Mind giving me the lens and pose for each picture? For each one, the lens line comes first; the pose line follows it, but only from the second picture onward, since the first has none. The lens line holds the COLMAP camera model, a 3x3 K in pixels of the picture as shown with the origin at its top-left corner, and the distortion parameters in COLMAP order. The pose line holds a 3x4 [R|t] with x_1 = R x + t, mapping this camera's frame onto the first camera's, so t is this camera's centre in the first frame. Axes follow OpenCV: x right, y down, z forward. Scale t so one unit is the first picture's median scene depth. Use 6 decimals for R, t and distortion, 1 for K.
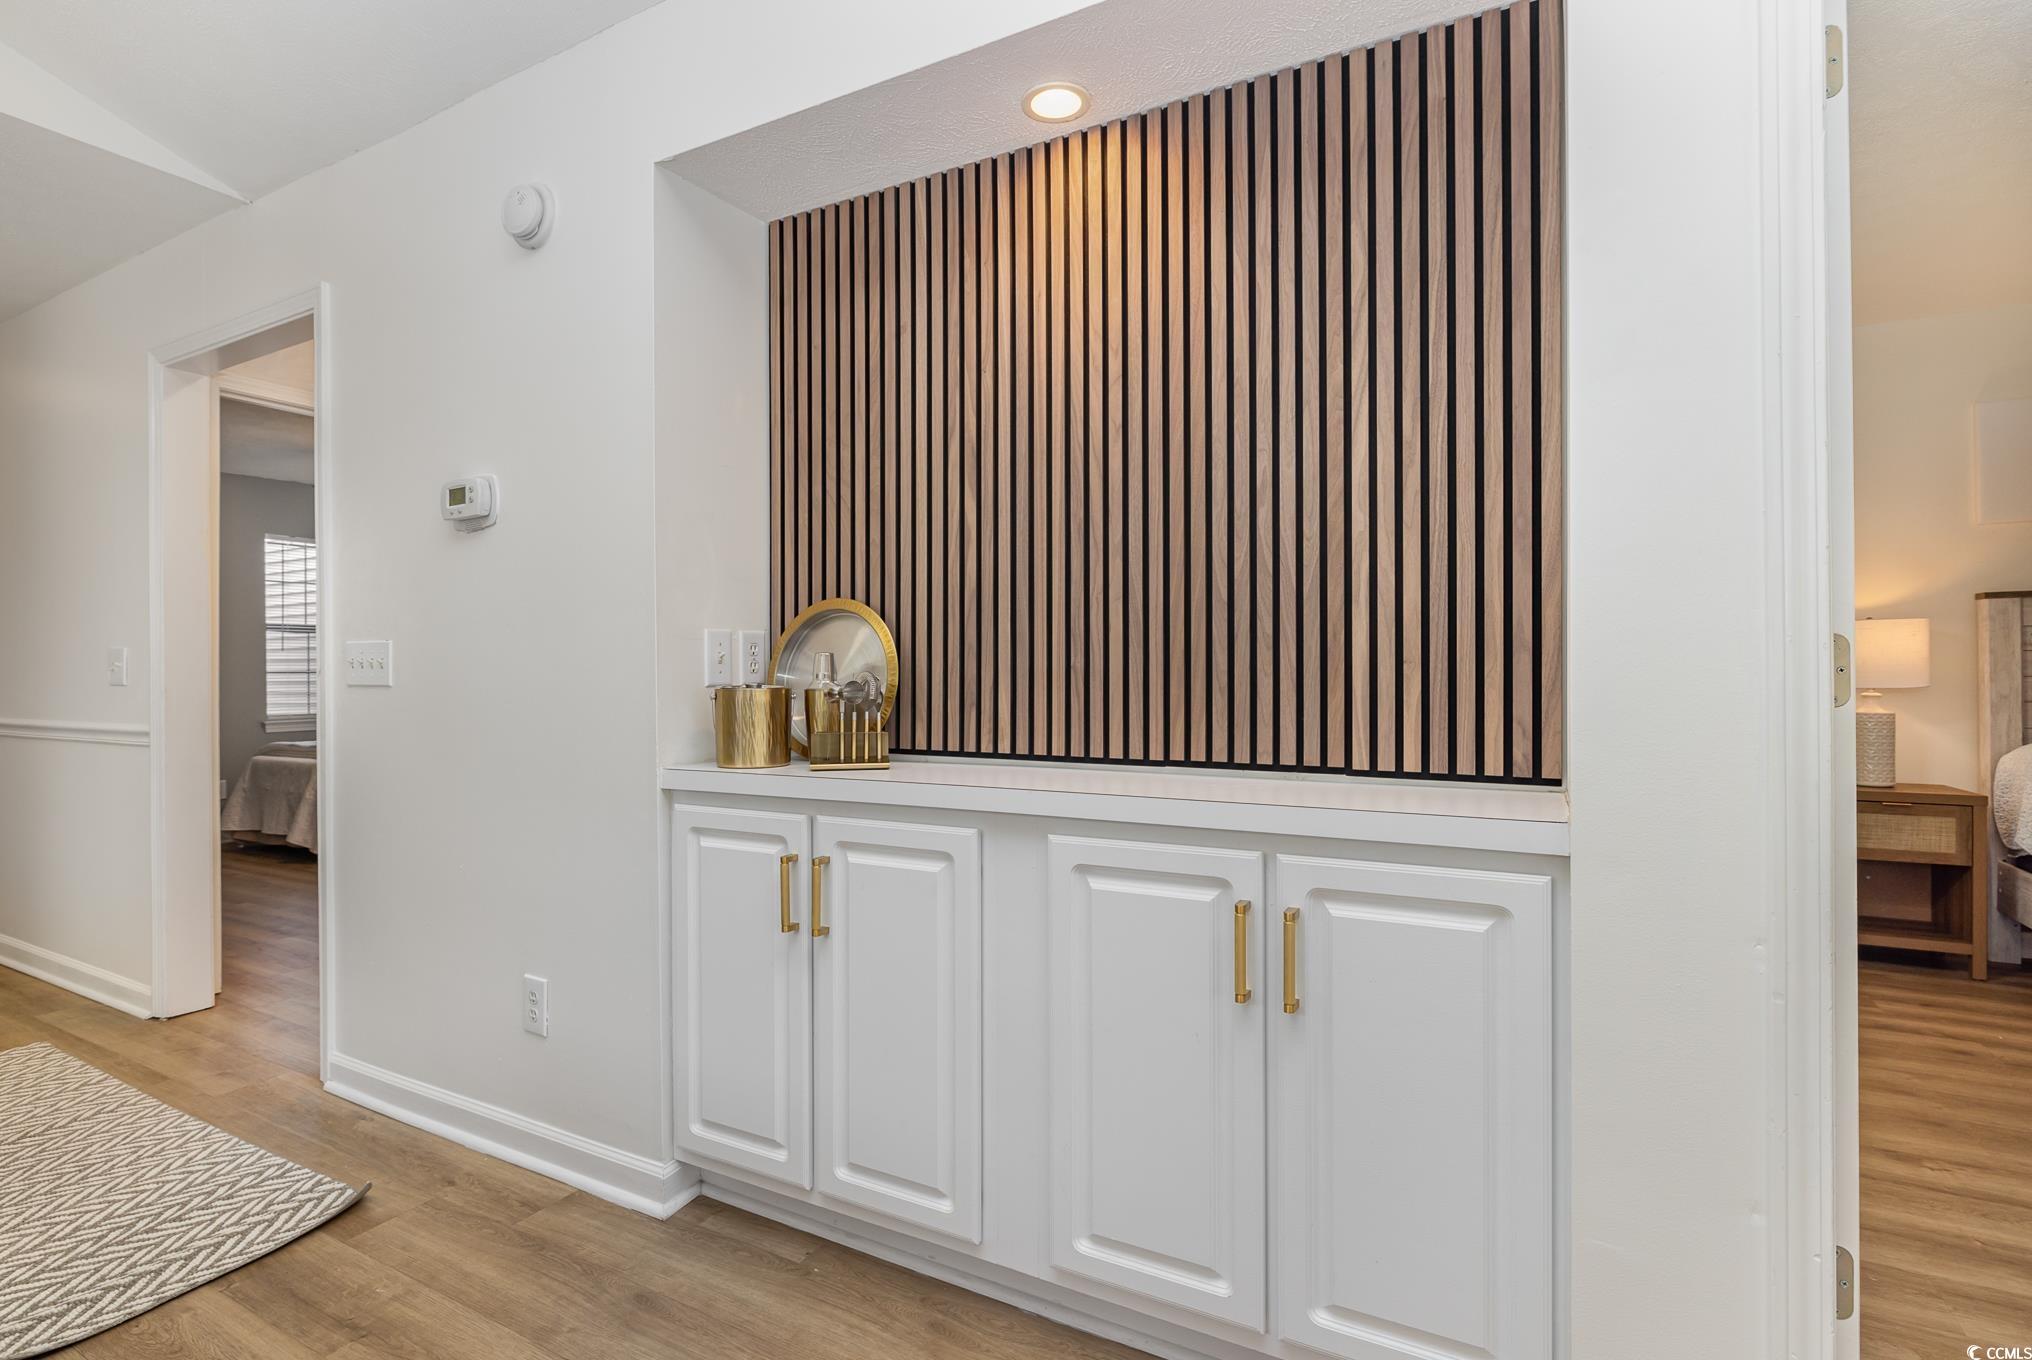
lens RADIAL K [[974.1, 0, 1005.9], [0, 974.1, 675.9], [0, 0, 1]] dist [-0.011238, 0.002213]
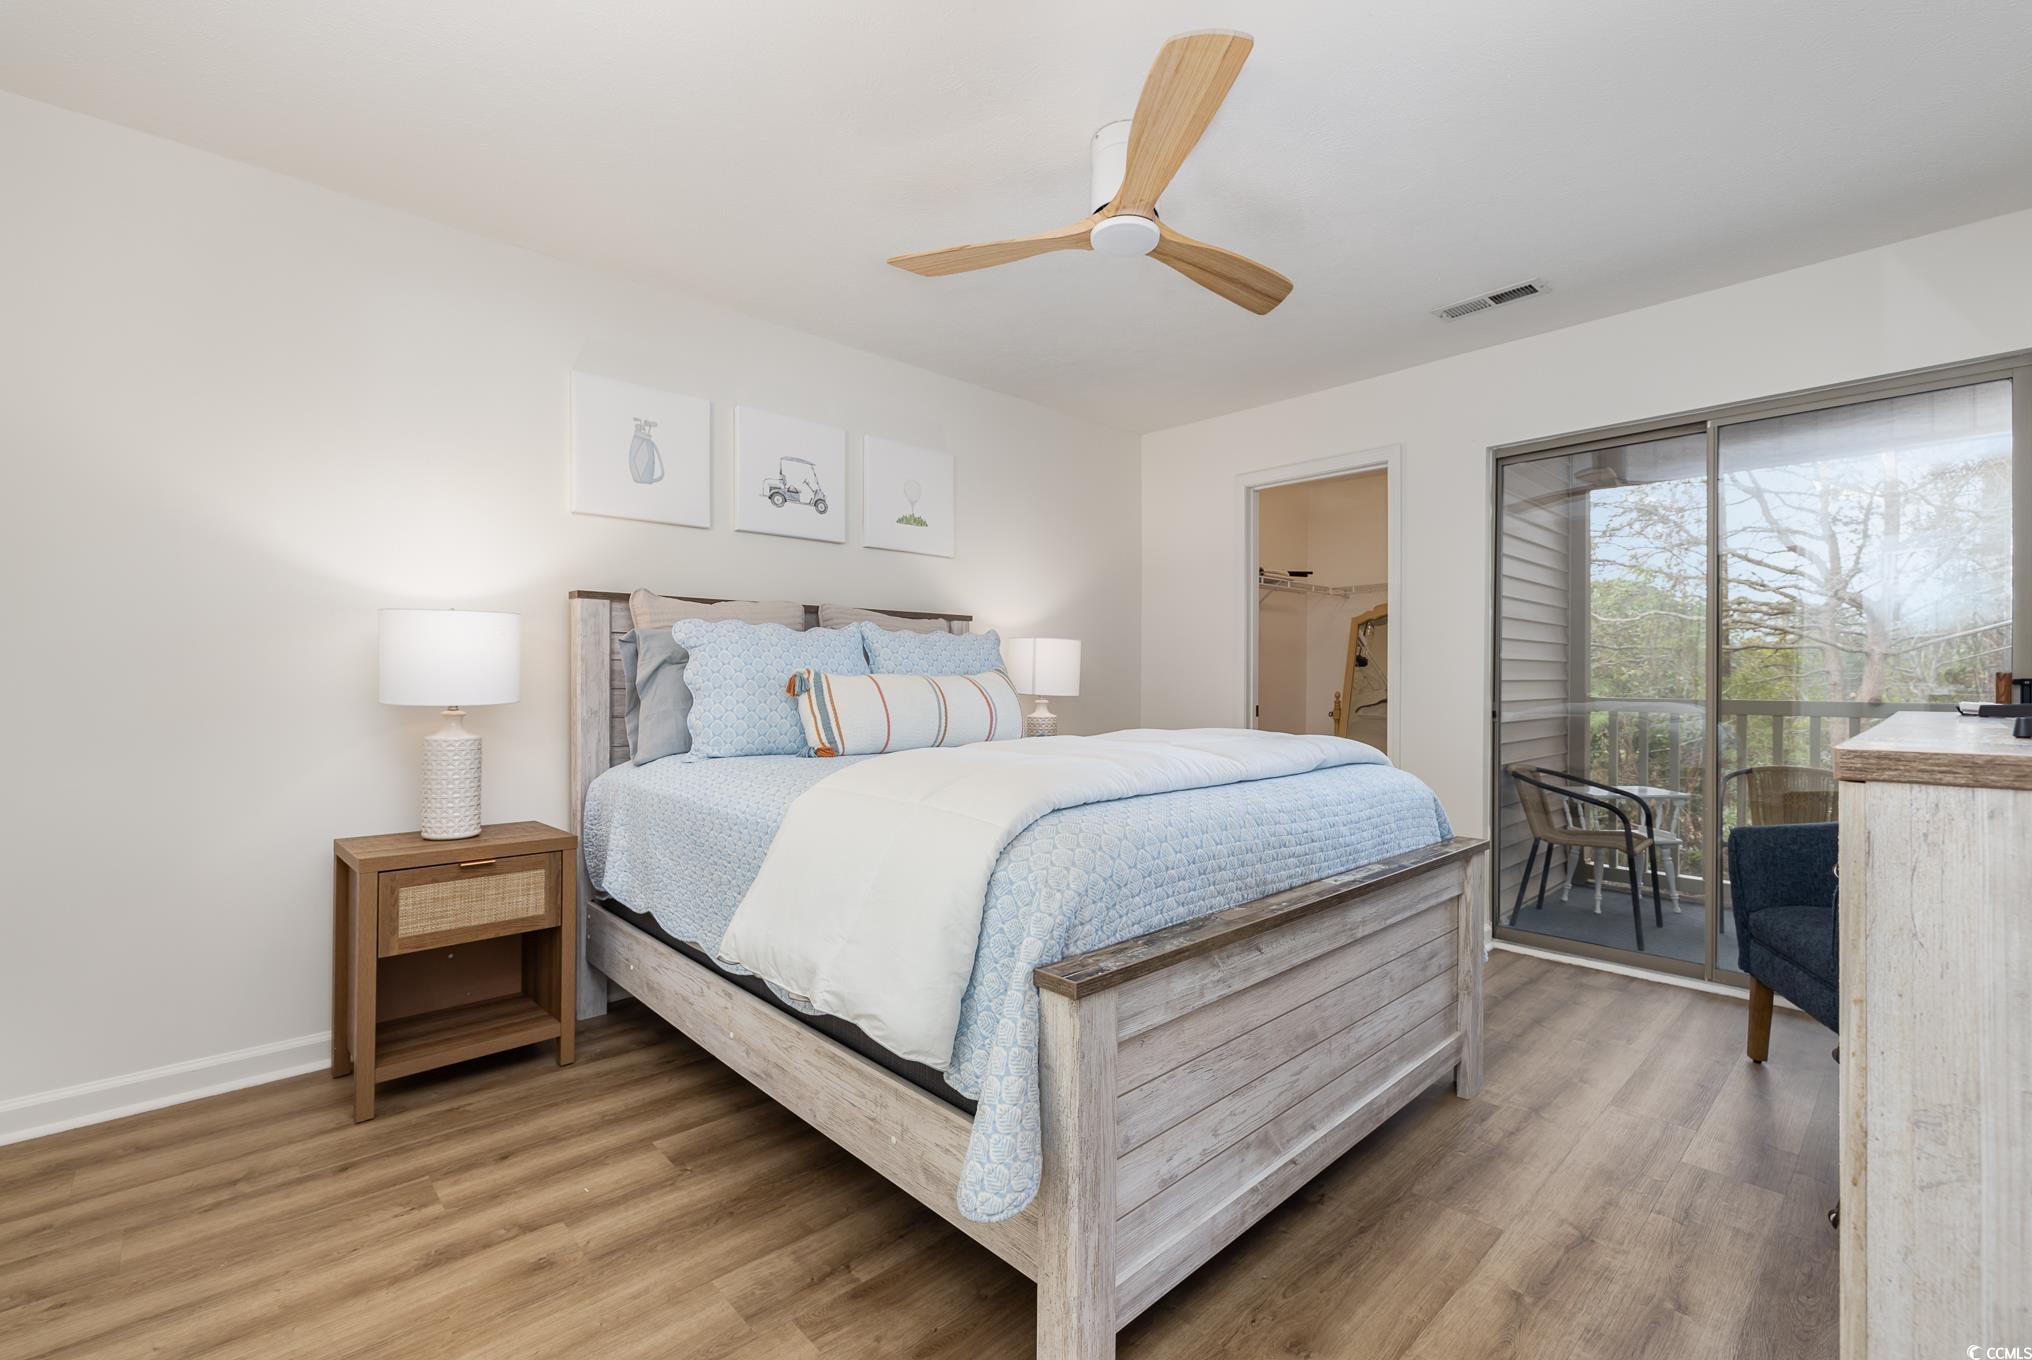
lens RADIAL K [[865.2, 0, 1009.6], [0, 865.2, 680.7], [0, 0, 1]] dist [-0.003160, -0.000174]
pose [[0.315309, 0.011255, 0.948922, 0.428409], [-0.006026, 0.999933, -0.009858, -0.001286], [-0.948970, -0.002610, 0.315356, 0.414172]]
